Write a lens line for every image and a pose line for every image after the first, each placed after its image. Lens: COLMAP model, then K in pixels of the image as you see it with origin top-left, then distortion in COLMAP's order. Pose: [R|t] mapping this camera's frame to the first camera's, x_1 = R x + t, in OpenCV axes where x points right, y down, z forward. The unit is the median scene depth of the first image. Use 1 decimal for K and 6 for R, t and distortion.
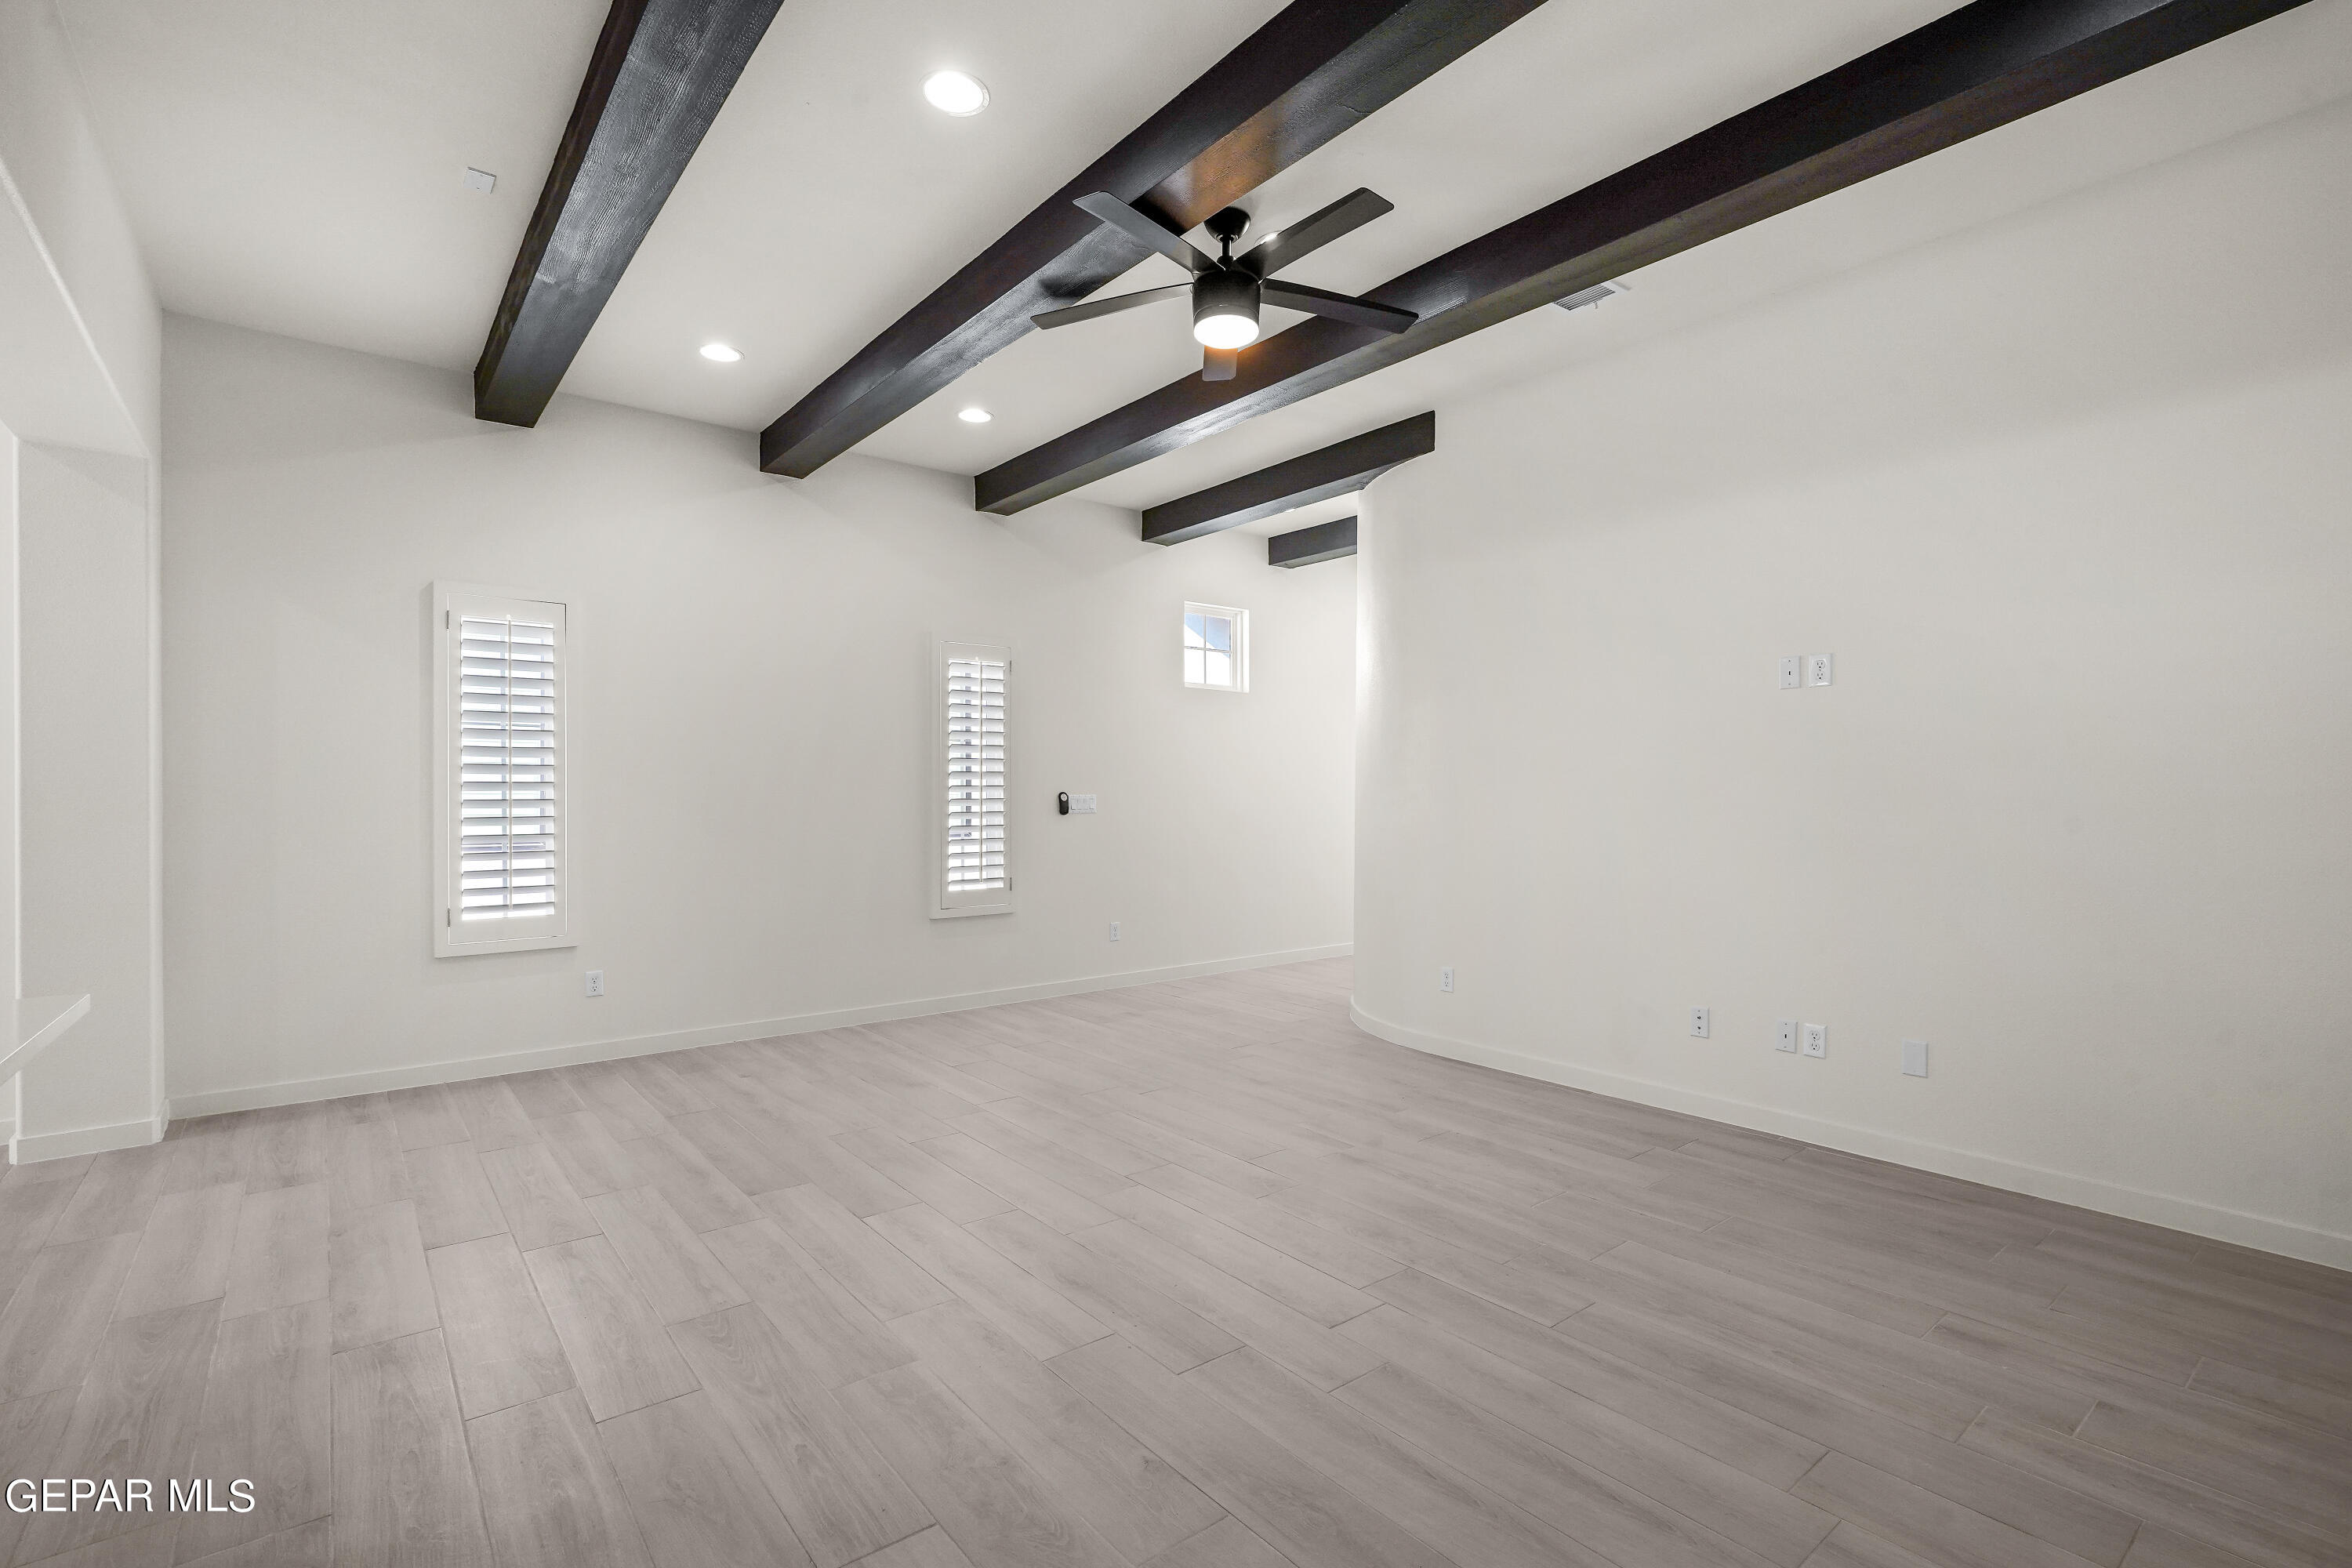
lens RADIAL K [[1062.6, 0, 1174.1], [0, 1062.6, 791.5], [0, 0, 1]] dist [-0.010851, 0.004638]
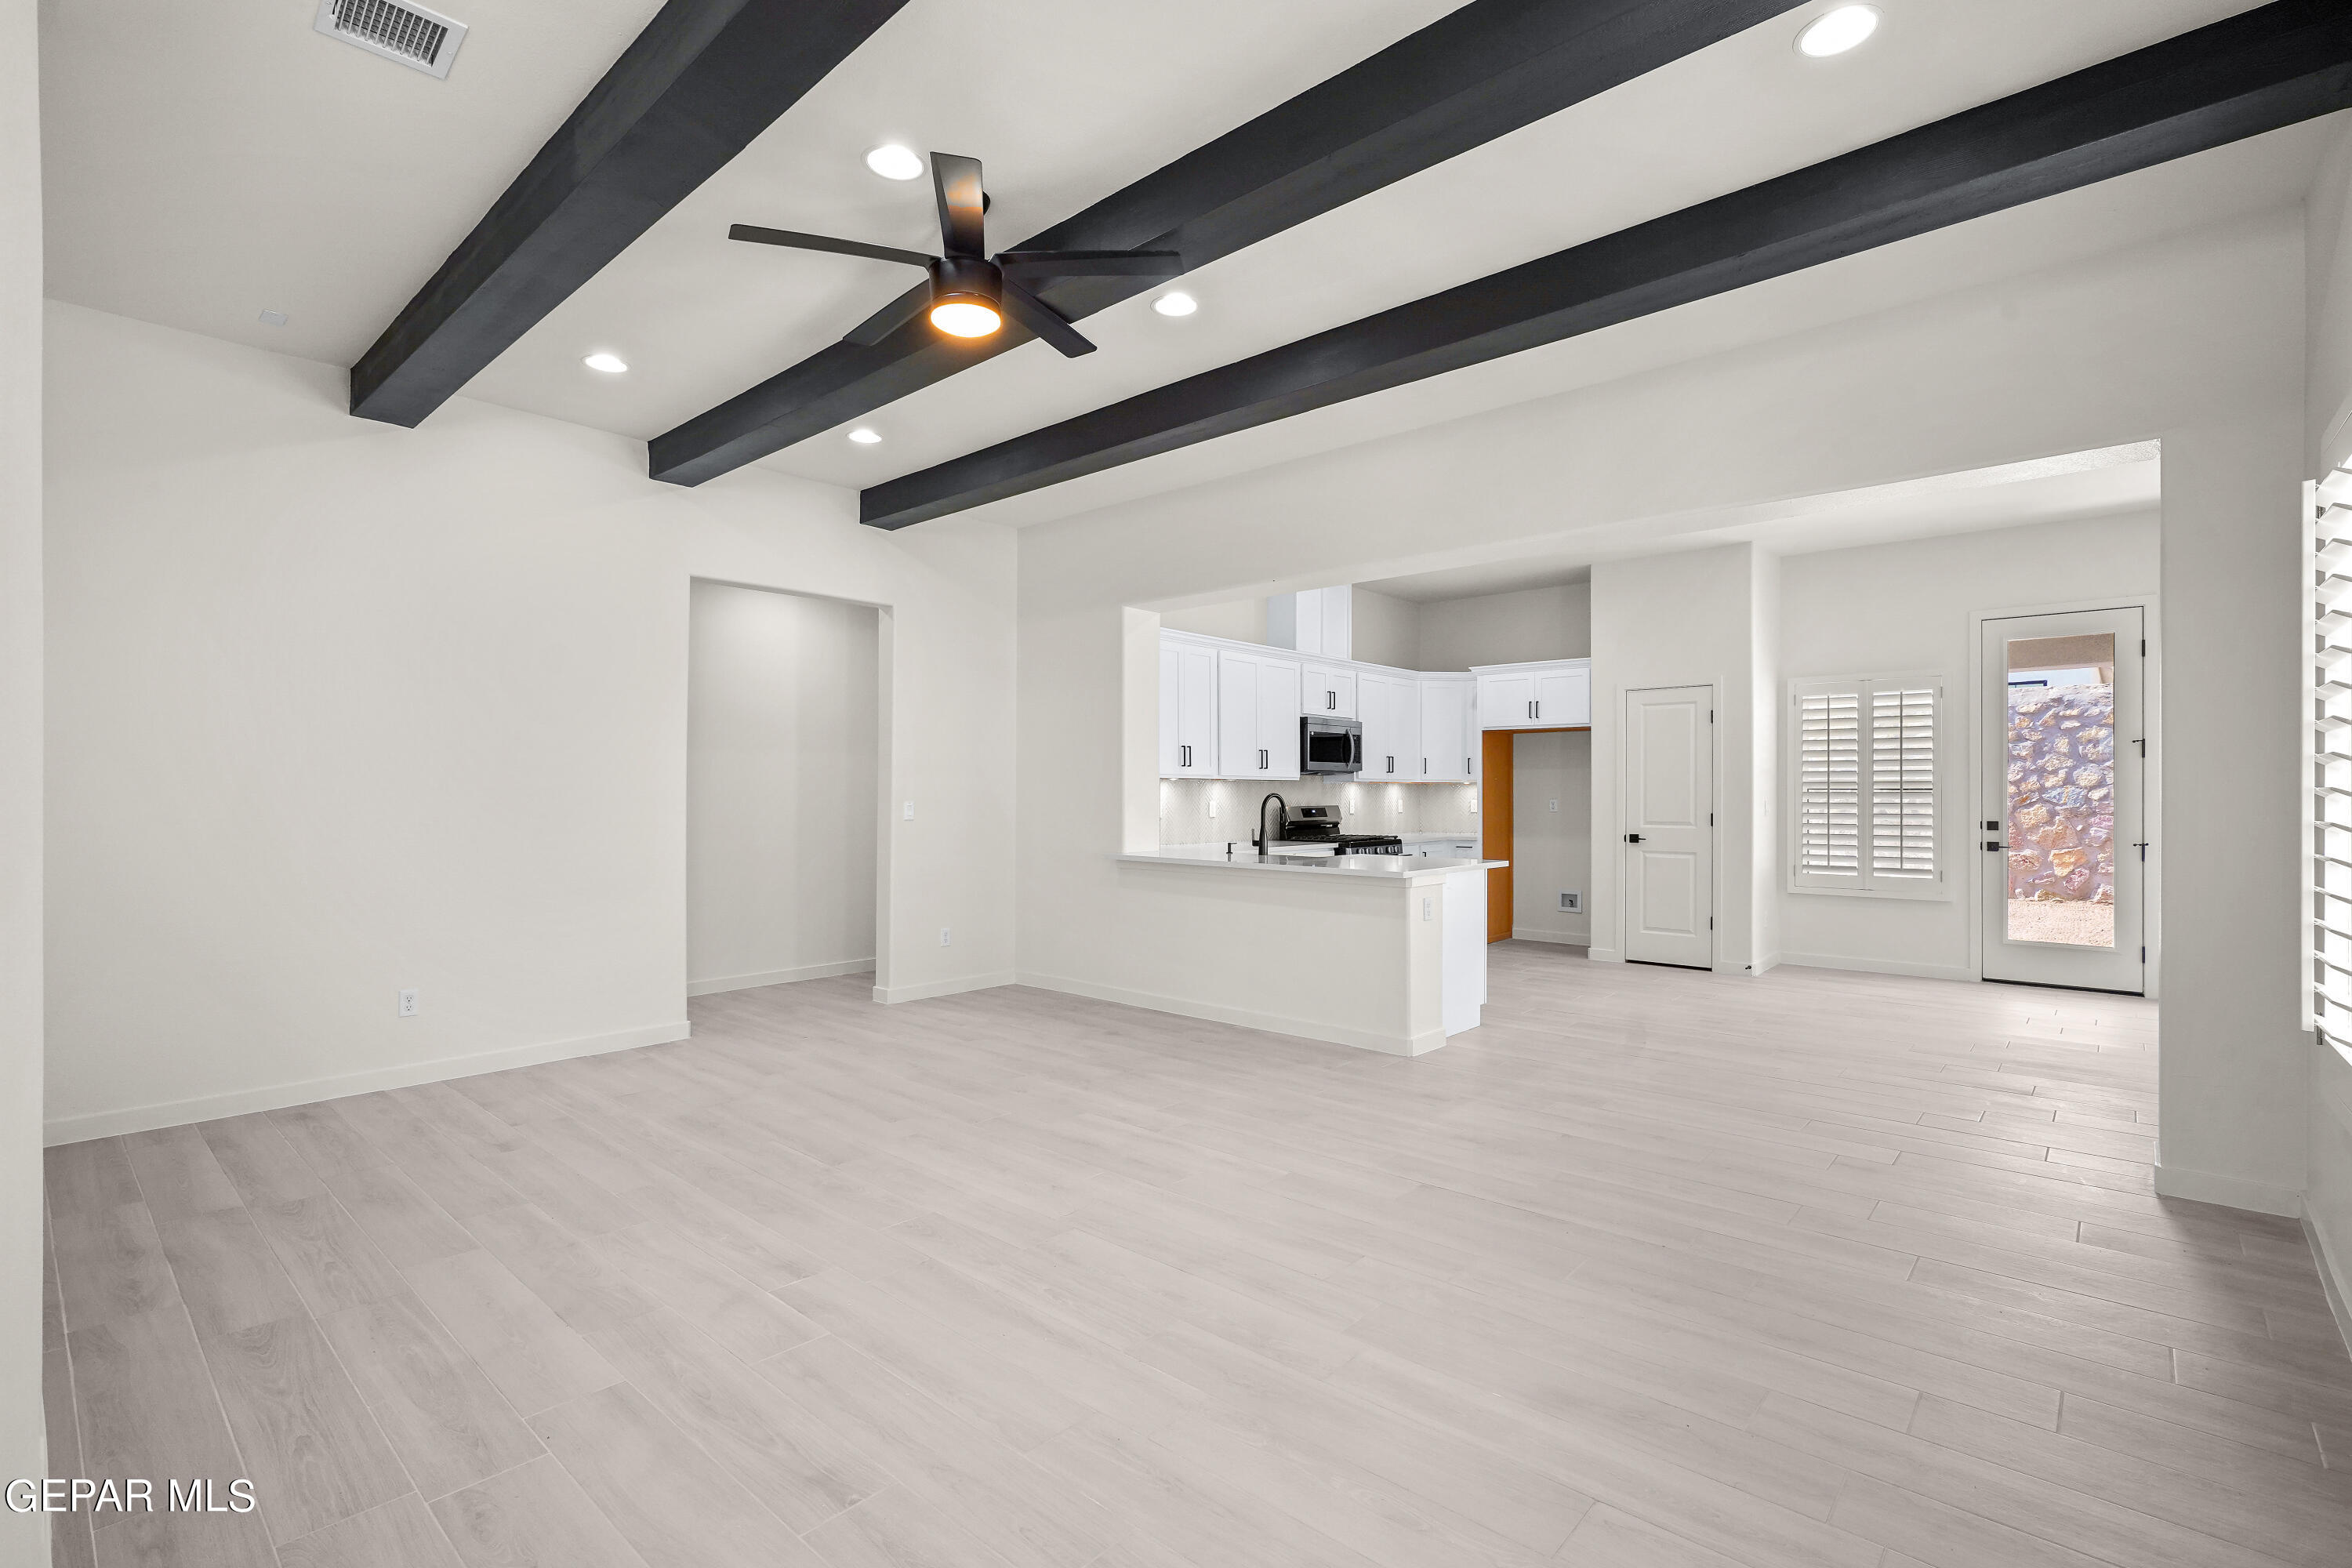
lens RADIAL K [[1076.8, 0, 1178.5], [0, 1076.8, 788.5], [0, 0, 1]] dist [0.000704, 0.000051]
pose [[-0.986614, -0.005201, -0.162991, 0.016047], [-0.004574, 0.999981, -0.004225, -0.008081], [0.163009, -0.003423, -0.986619, 1.758372]]
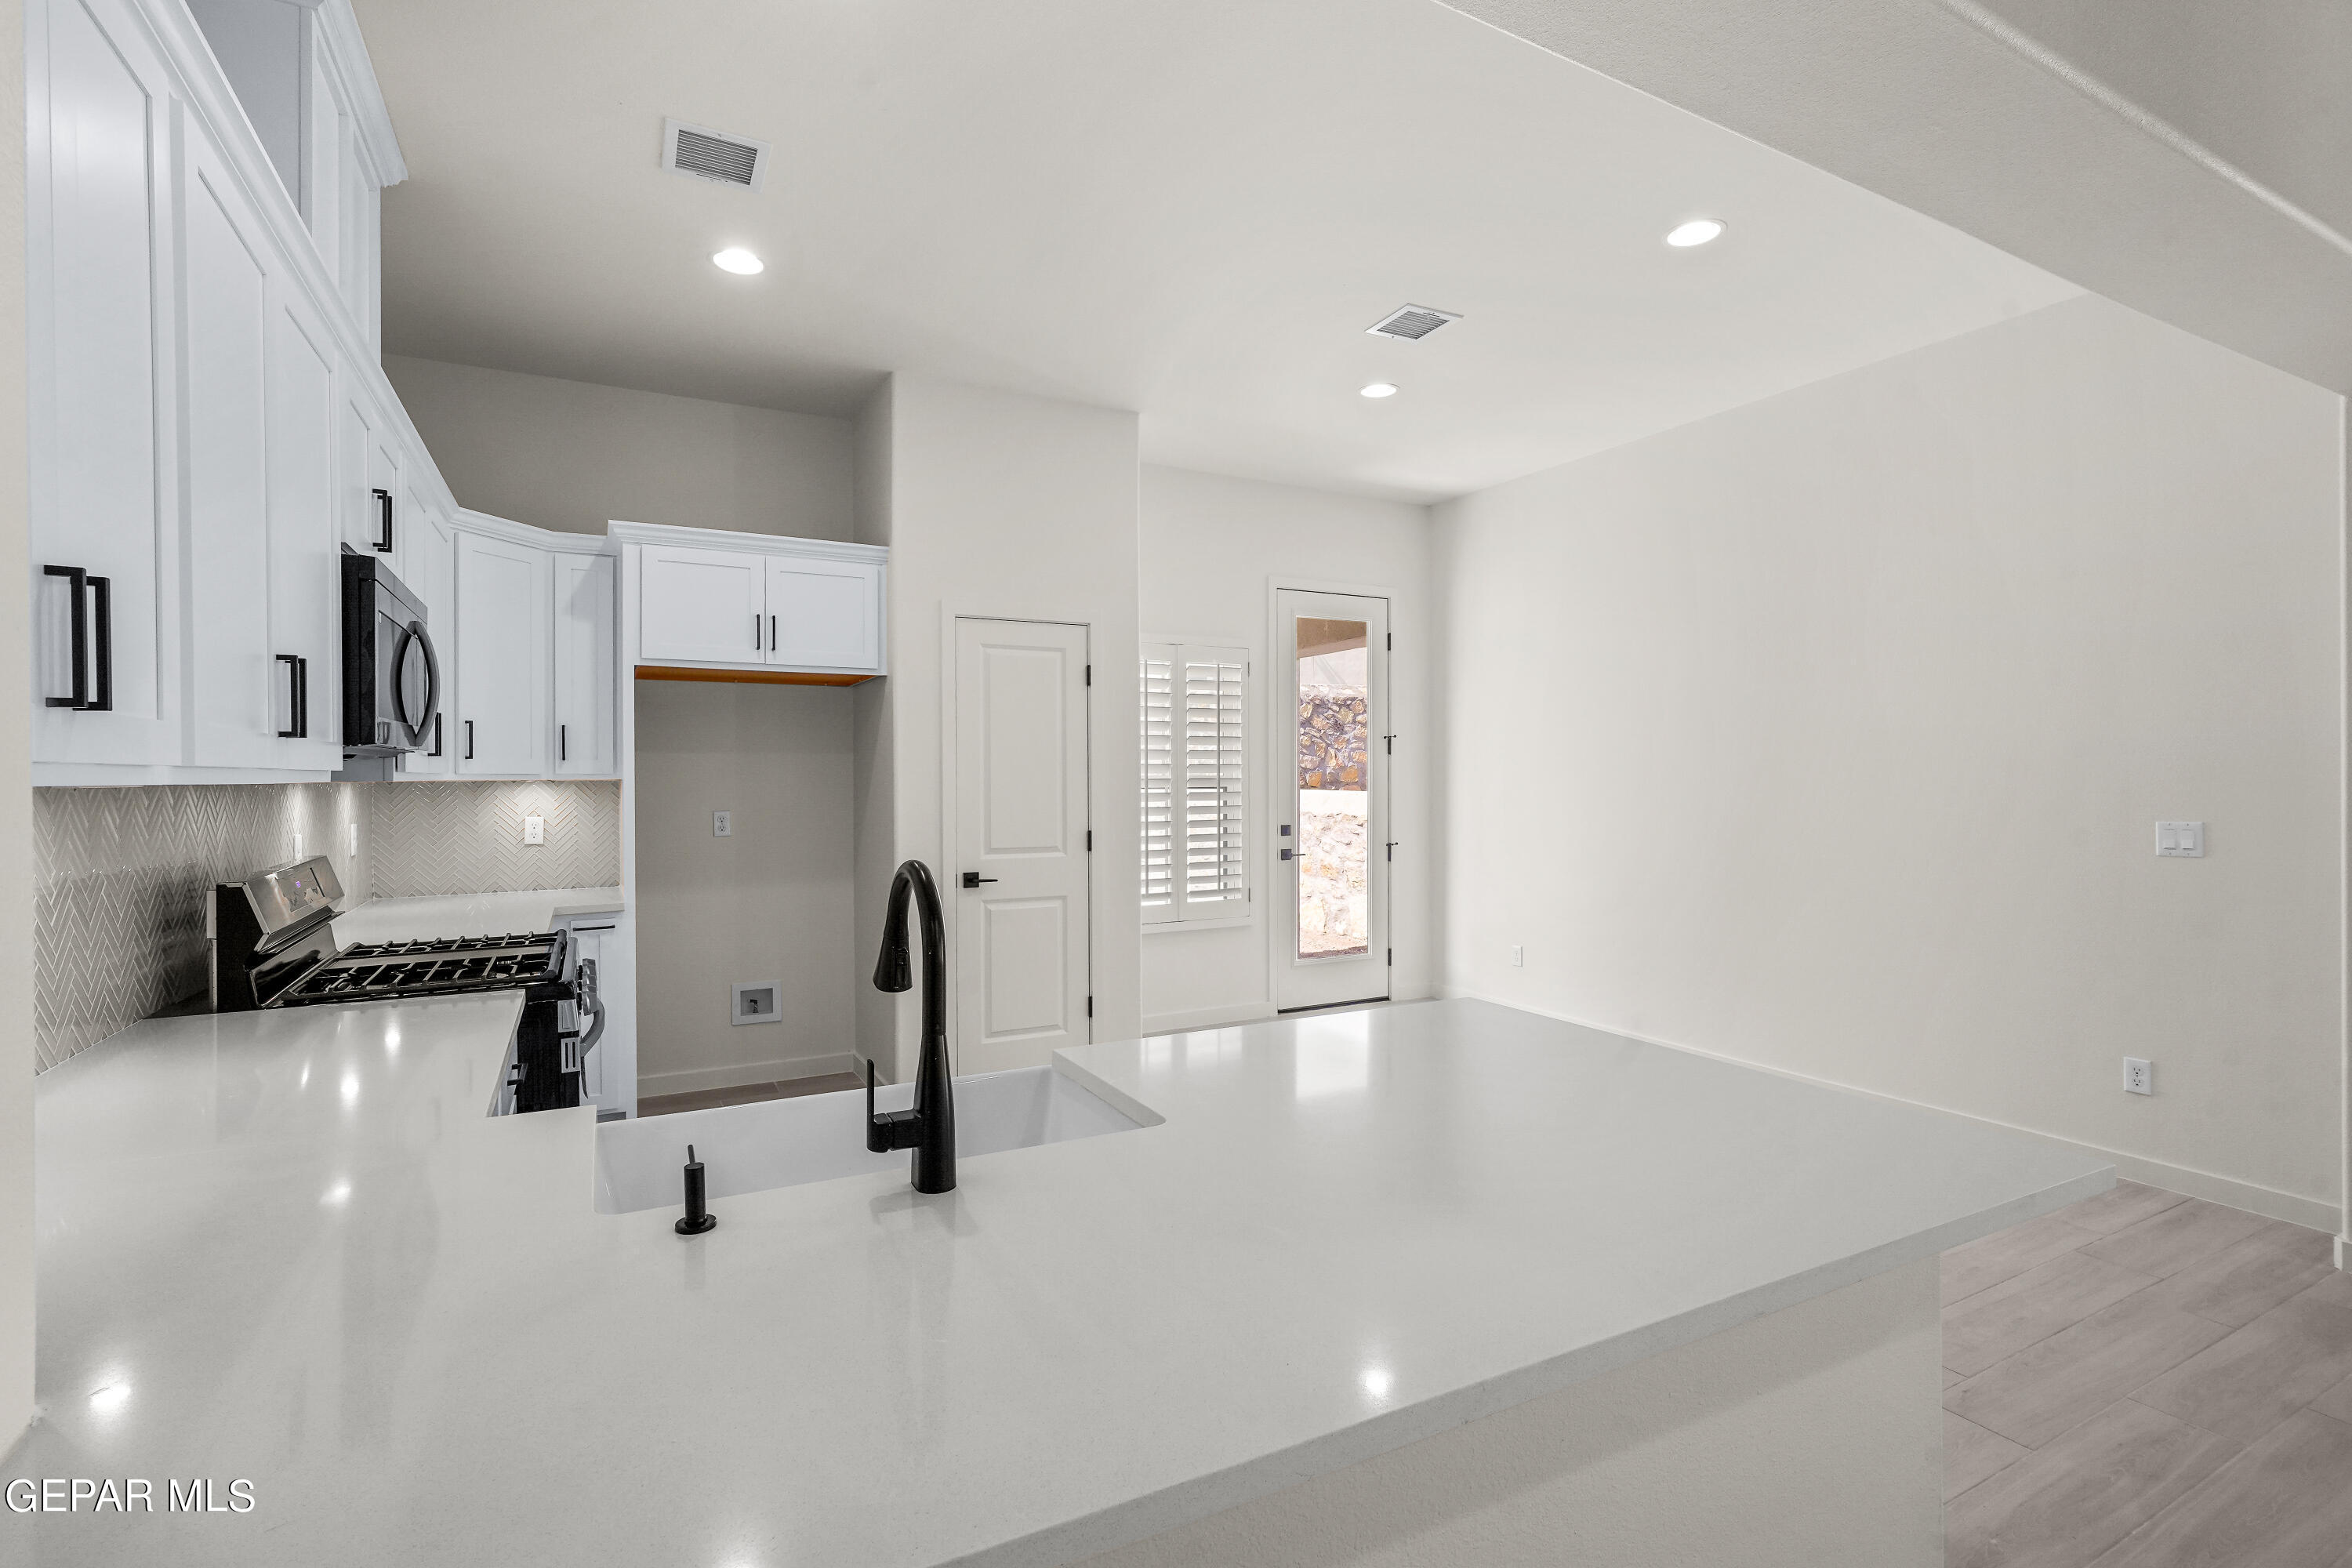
lens RADIAL K [[1077.5, 0, 1164.8], [0, 1077.5, 775.7], [0, 0, 1]] dist [-0.002645, 0.000039]
pose [[-0.193138, -0.002603, -0.981168, -0.080208], [0.001778, 0.999994, -0.003003, -0.035476], [0.981170, -0.002324, -0.193132, 0.235859]]
